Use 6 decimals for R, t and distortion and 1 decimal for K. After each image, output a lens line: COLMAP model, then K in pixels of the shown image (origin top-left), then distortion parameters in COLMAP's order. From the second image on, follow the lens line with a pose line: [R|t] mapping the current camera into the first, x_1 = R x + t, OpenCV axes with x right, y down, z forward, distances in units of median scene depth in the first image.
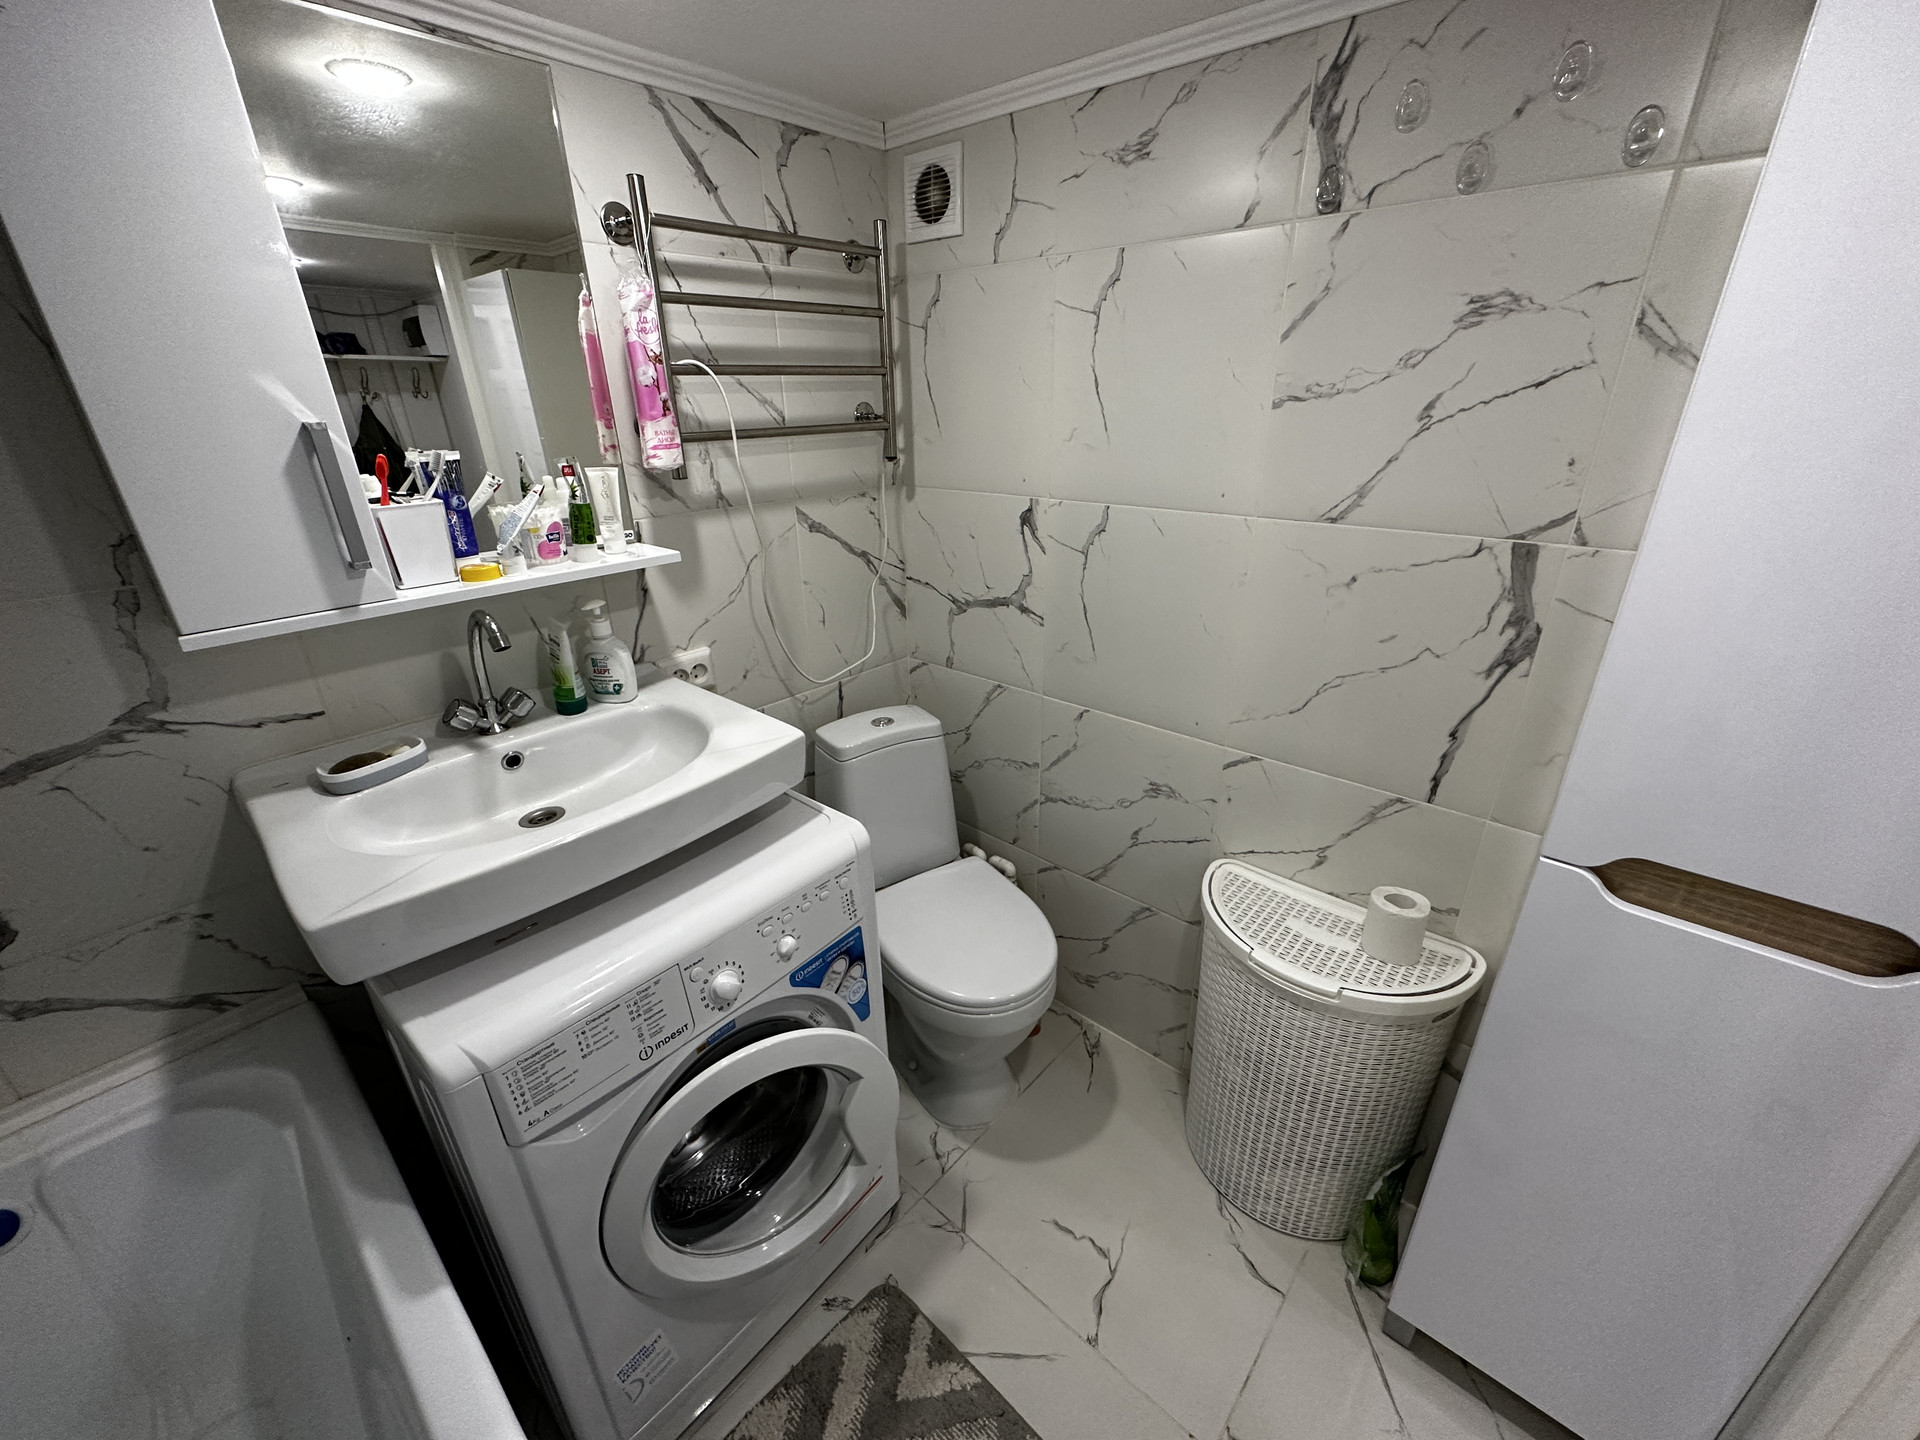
lens RADIAL K [[766.3, 0, 960.0], [0, 766.3, 720.0], [0, 0, 1]] dist [-0.003343, 0.000443]
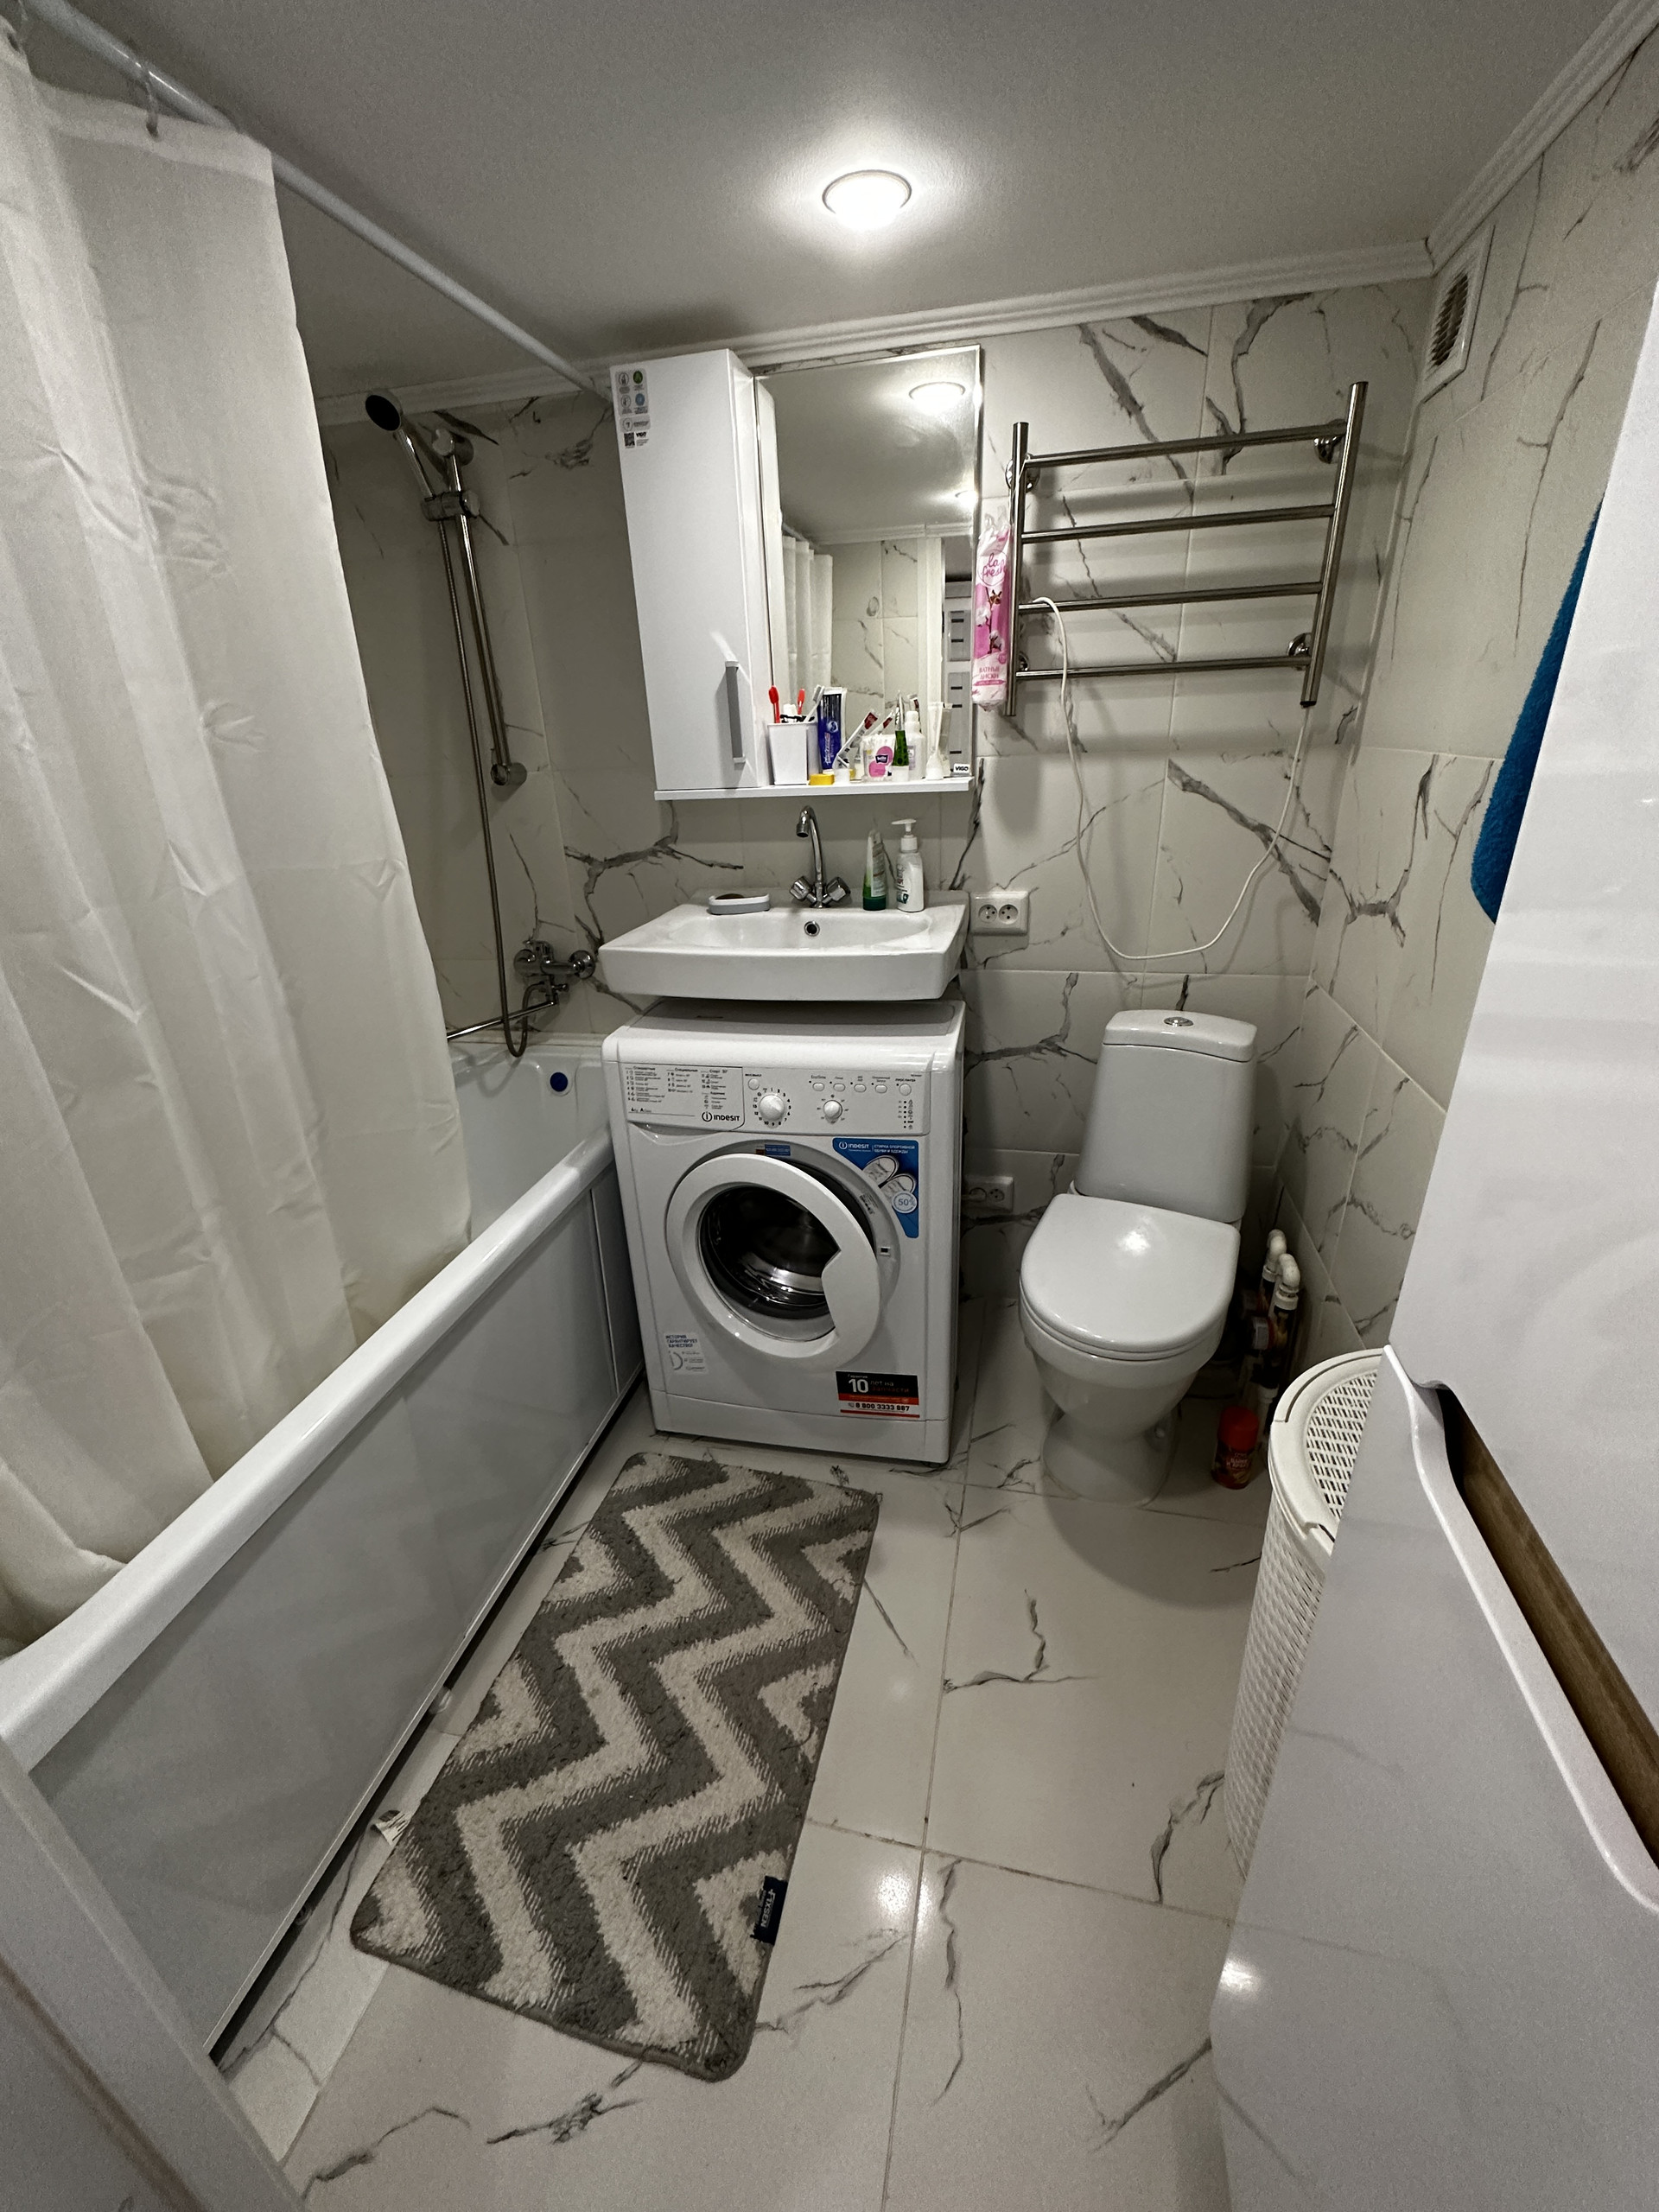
lens RADIAL K [[882.9, 0, 830.8], [0, 882.9, 1108.4], [0, 0, 1]] dist [-0.003343, 0.000443]
pose [[0.483110, 0.345079, -0.804690, 0.705081], [-0.315625, 0.925903, 0.207569, 0.012666], [0.816692, 0.153702, 0.556228, 0.207669]]
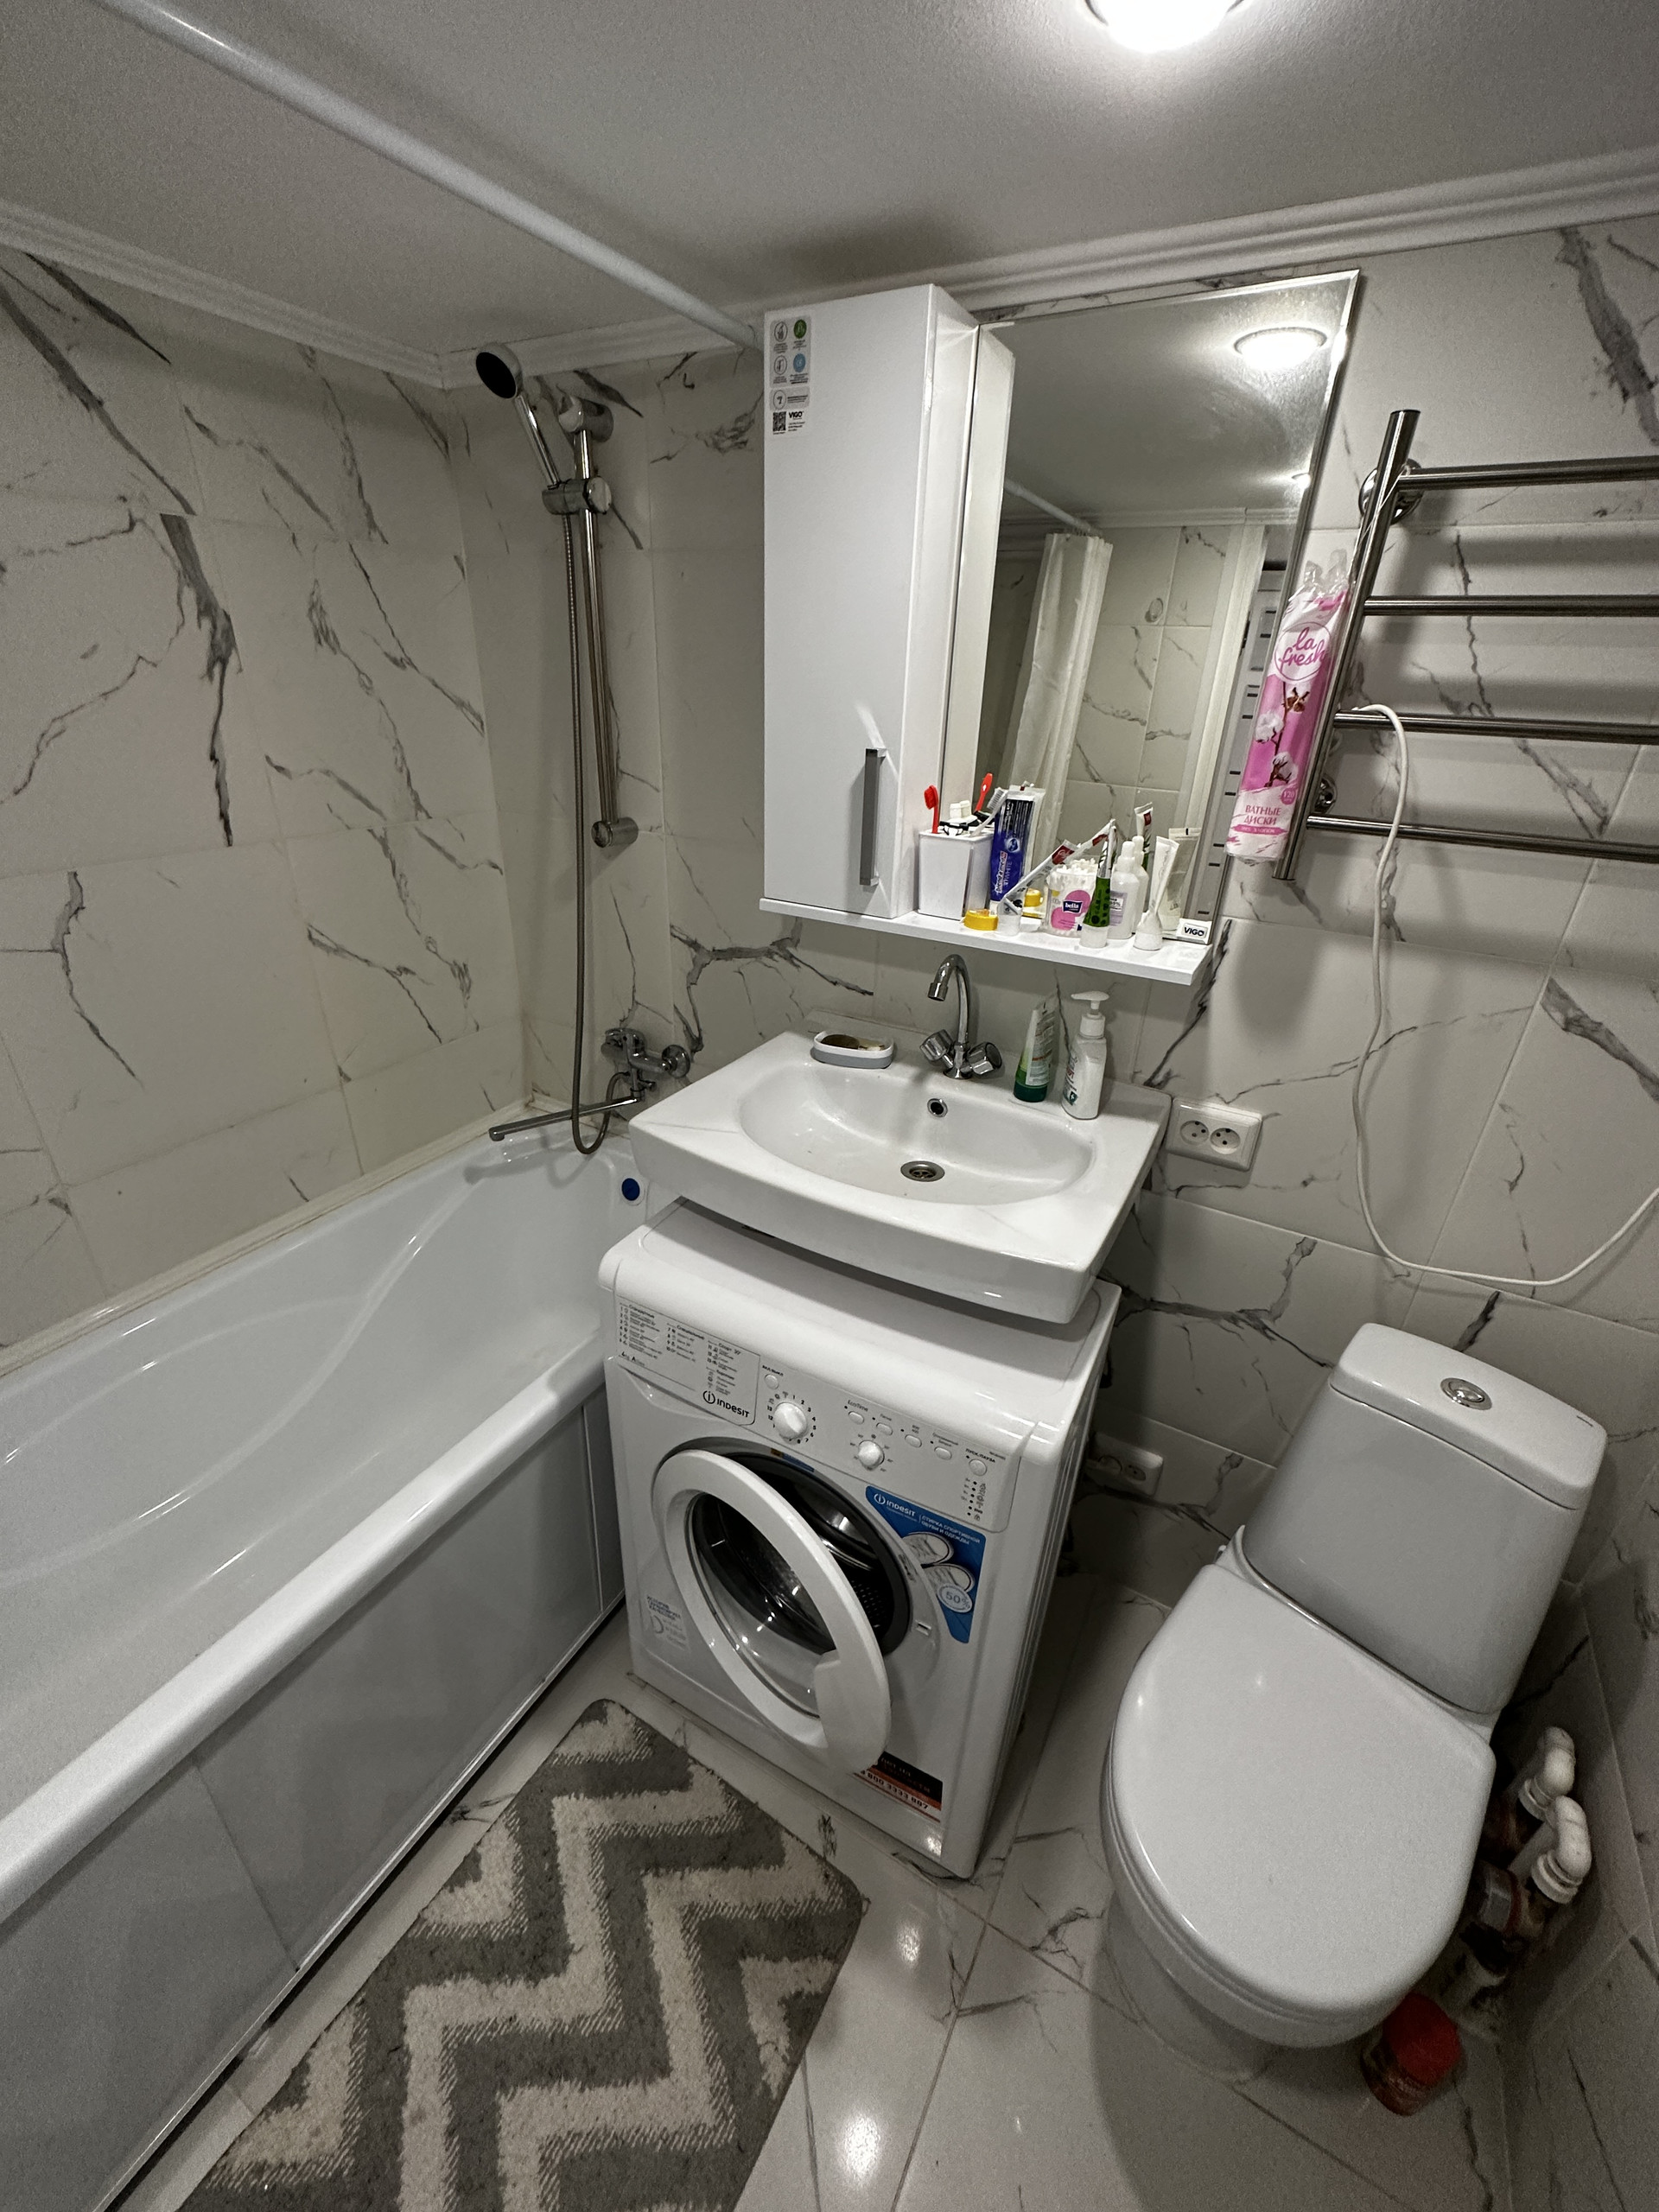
lens RADIAL K [[882.9, 0, 830.8], [0, 882.9, 1108.4], [0, 0, 1]] dist [-0.003343, 0.000443]
pose [[0.210437, 0.456034, -0.864725, 0.325449], [-0.420926, 0.840608, 0.340880, -0.248547], [0.882348, 0.292252, 0.368852, 0.431591]]
